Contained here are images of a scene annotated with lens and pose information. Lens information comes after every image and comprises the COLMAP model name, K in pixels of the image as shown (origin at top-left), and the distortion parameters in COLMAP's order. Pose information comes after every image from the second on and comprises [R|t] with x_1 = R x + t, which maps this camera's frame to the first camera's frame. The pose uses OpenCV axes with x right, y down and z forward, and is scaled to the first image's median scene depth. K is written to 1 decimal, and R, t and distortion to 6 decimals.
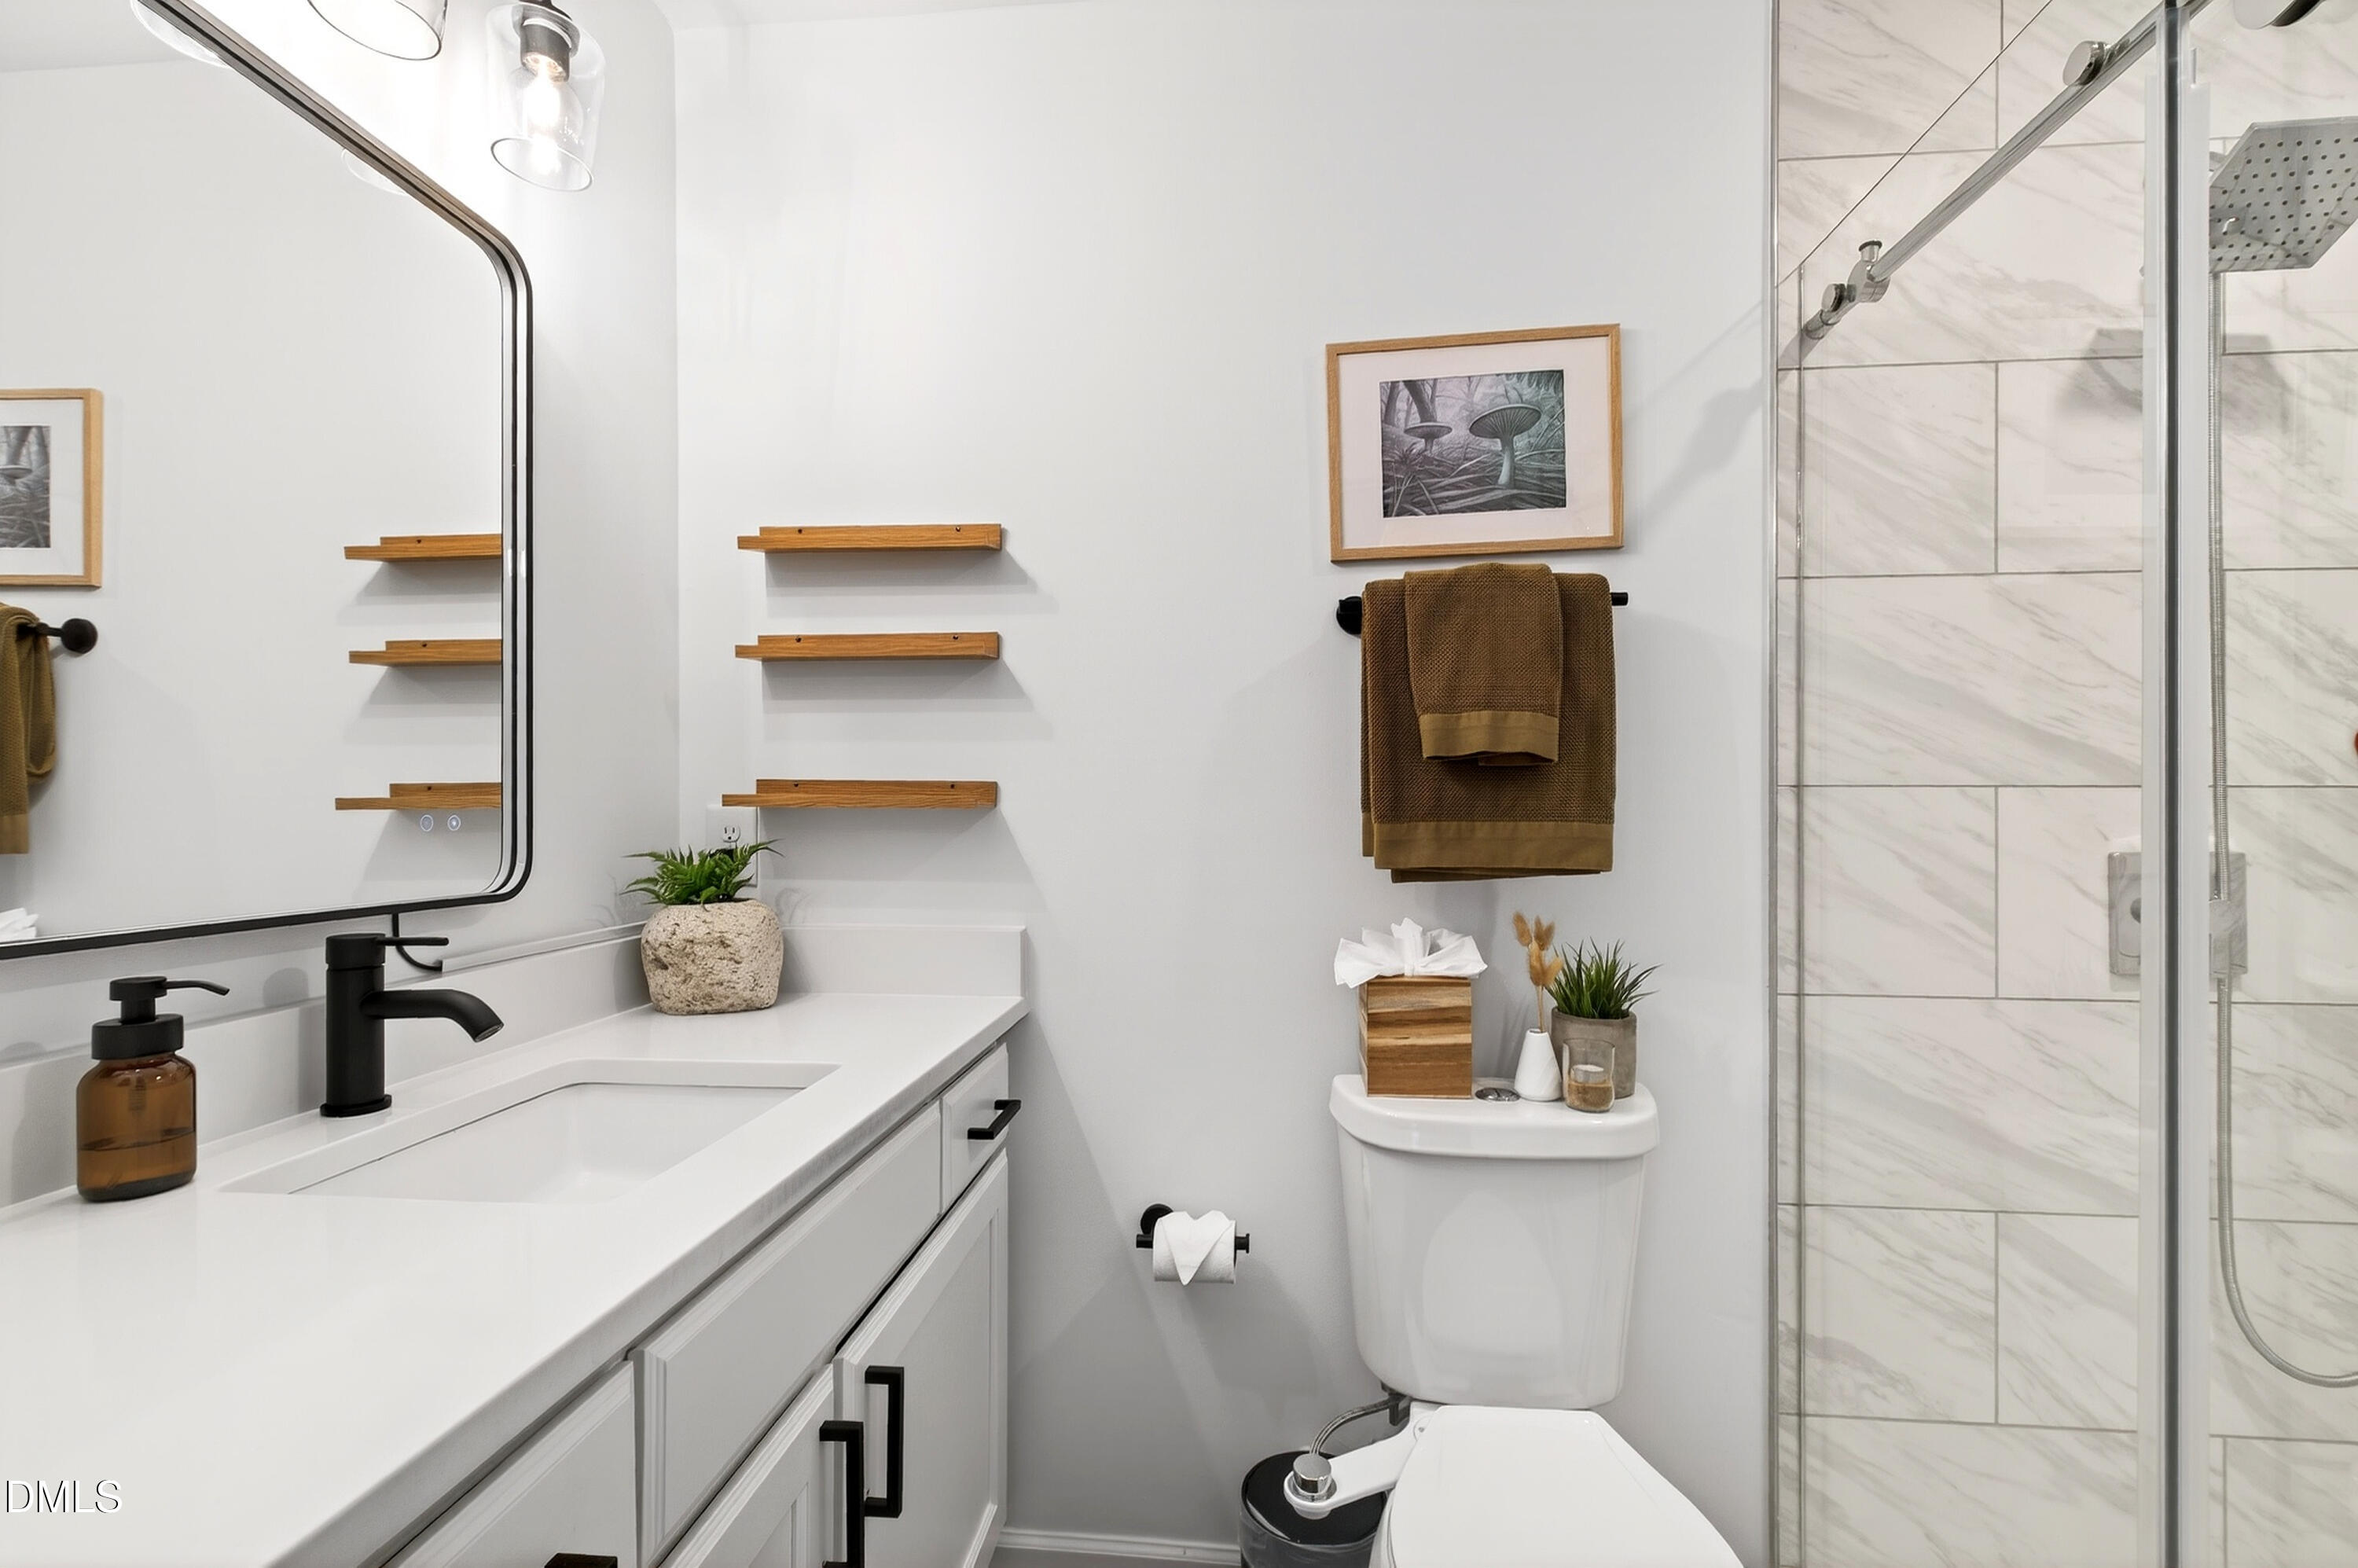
lens RADIAL K [[1067.4, 0, 1188.2], [0, 1067.4, 789.8], [0, 0, 1]] dist [-0.002779, 0.000372]
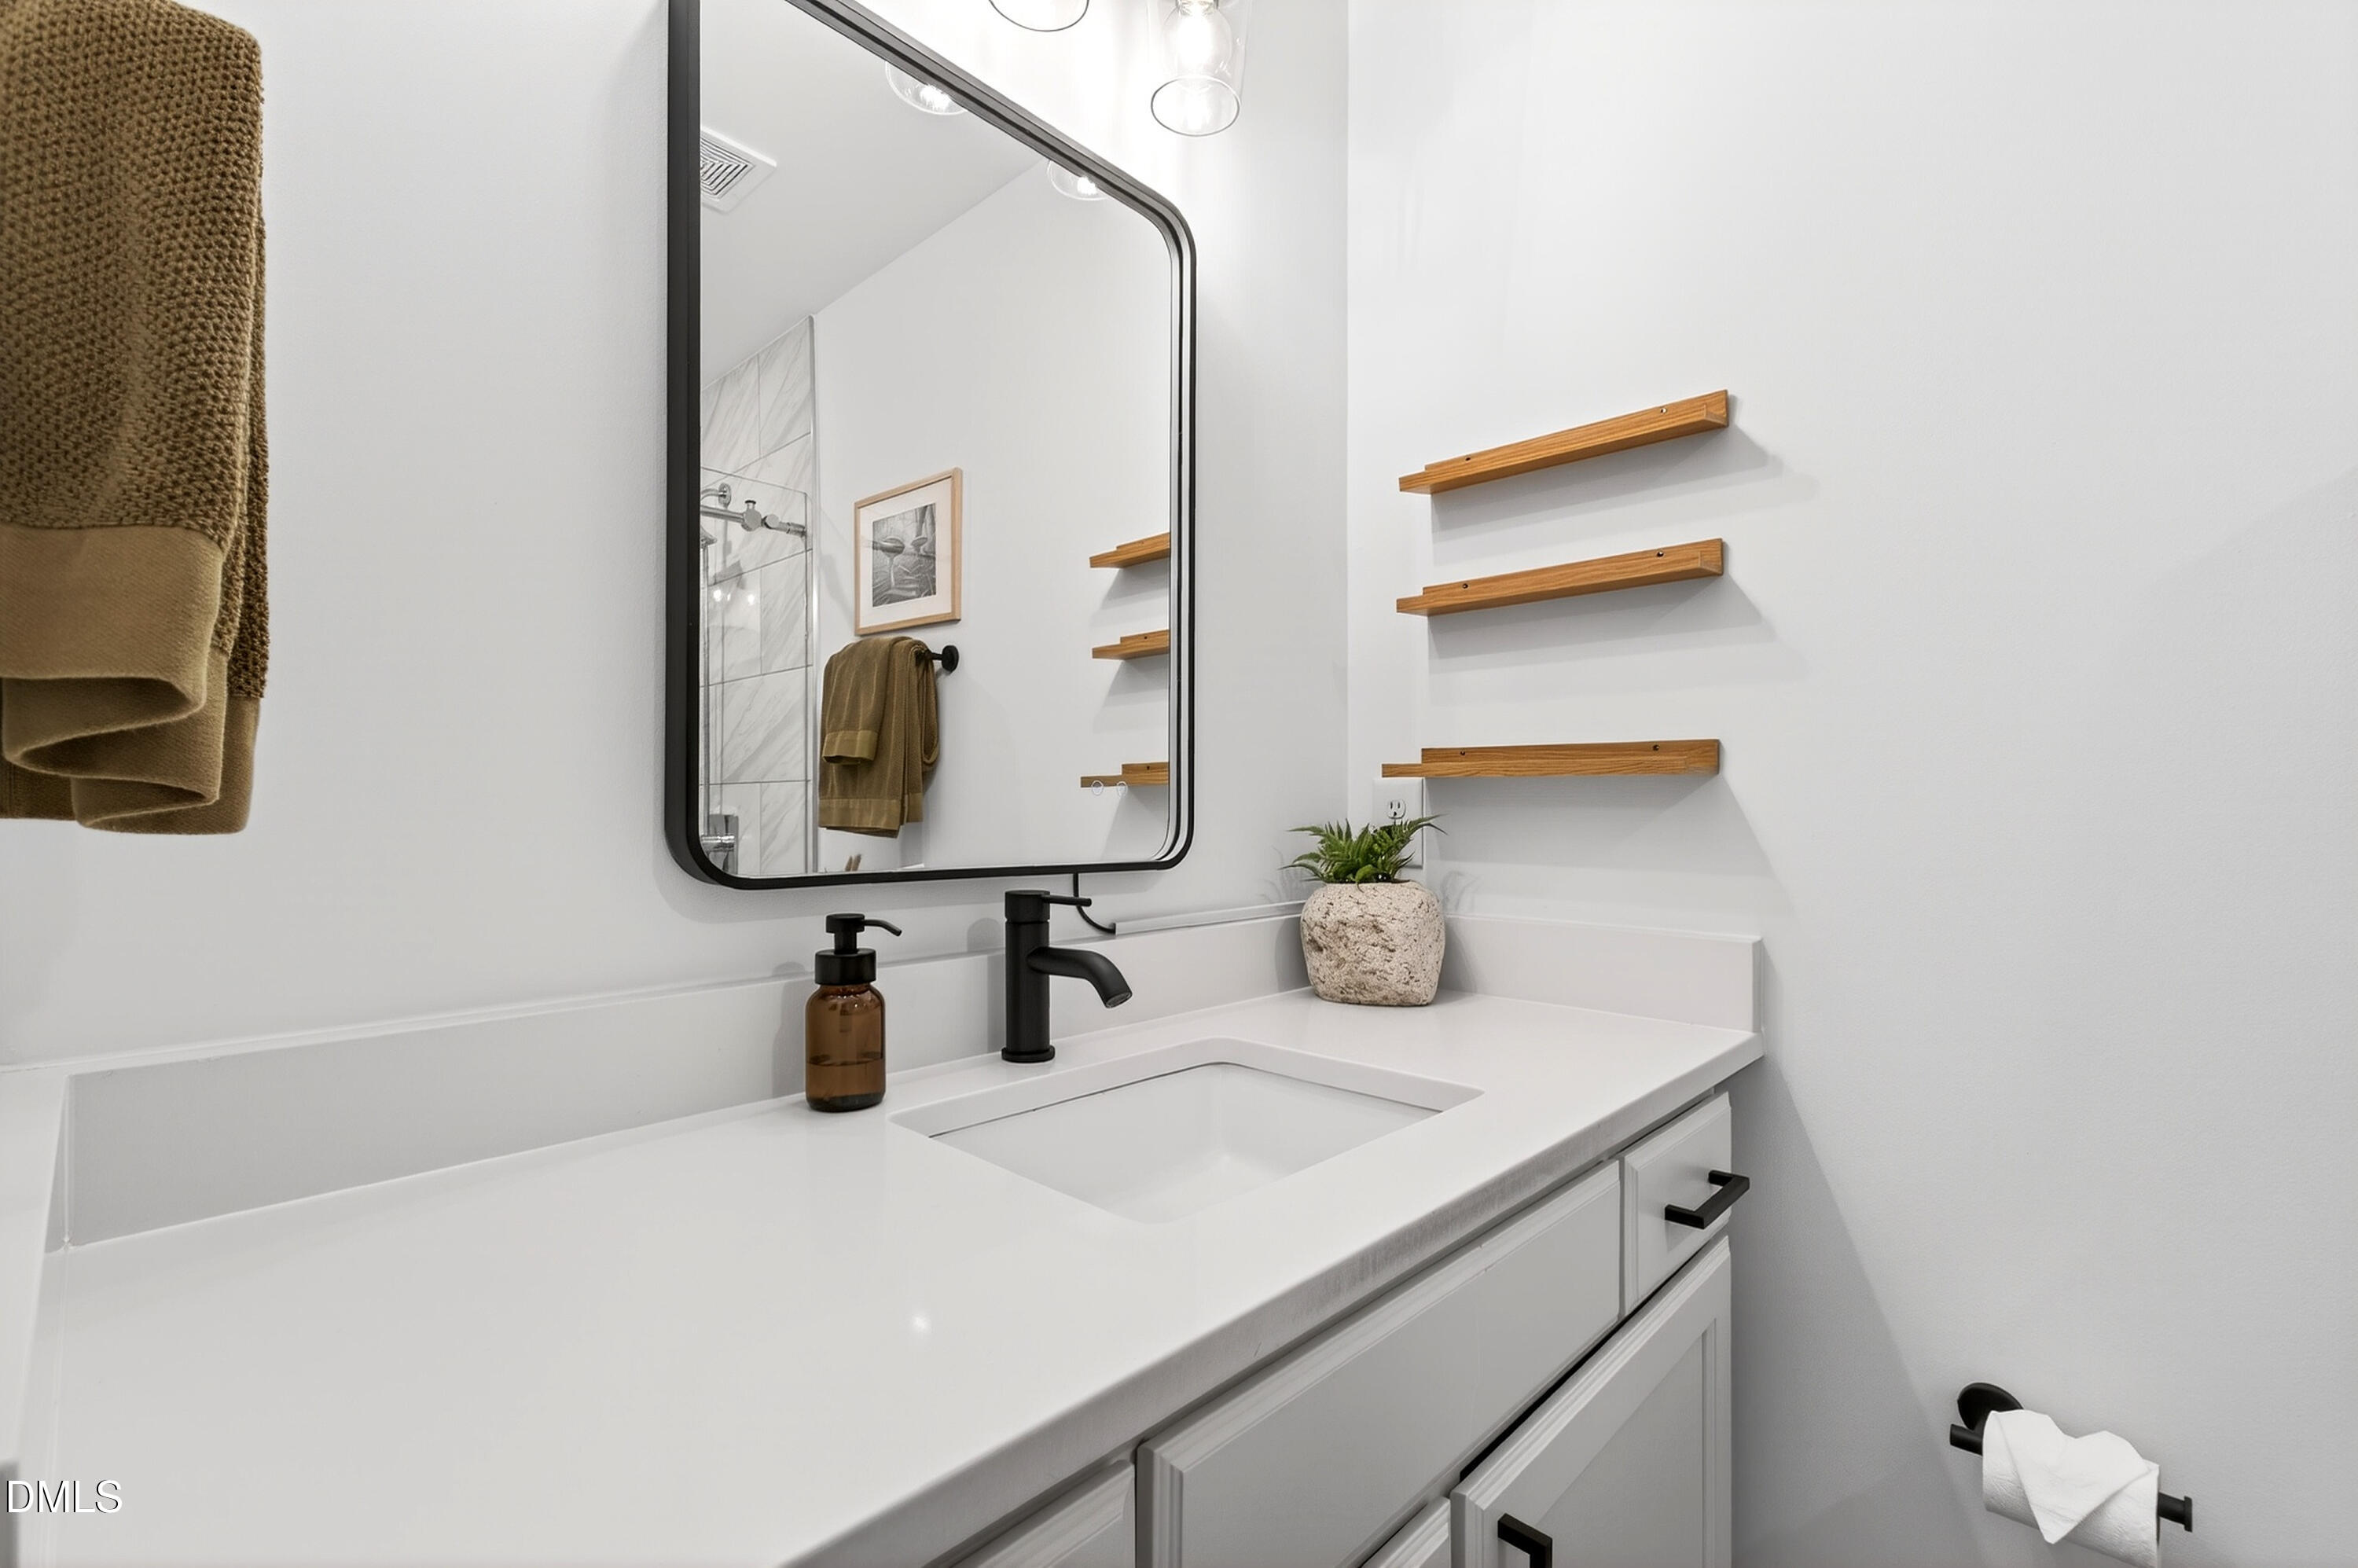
lens RADIAL K [[1023.8, 0, 1198.8], [0, 1023.8, 815.2], [0, 0, 1]] dist [0.006855, -0.003181]
pose [[0.784613, 0.005443, -0.619962, -0.022032], [0.005664, 0.999857, 0.015947, 0.035617], [0.619960, -0.016023, 0.784470, 0.238412]]
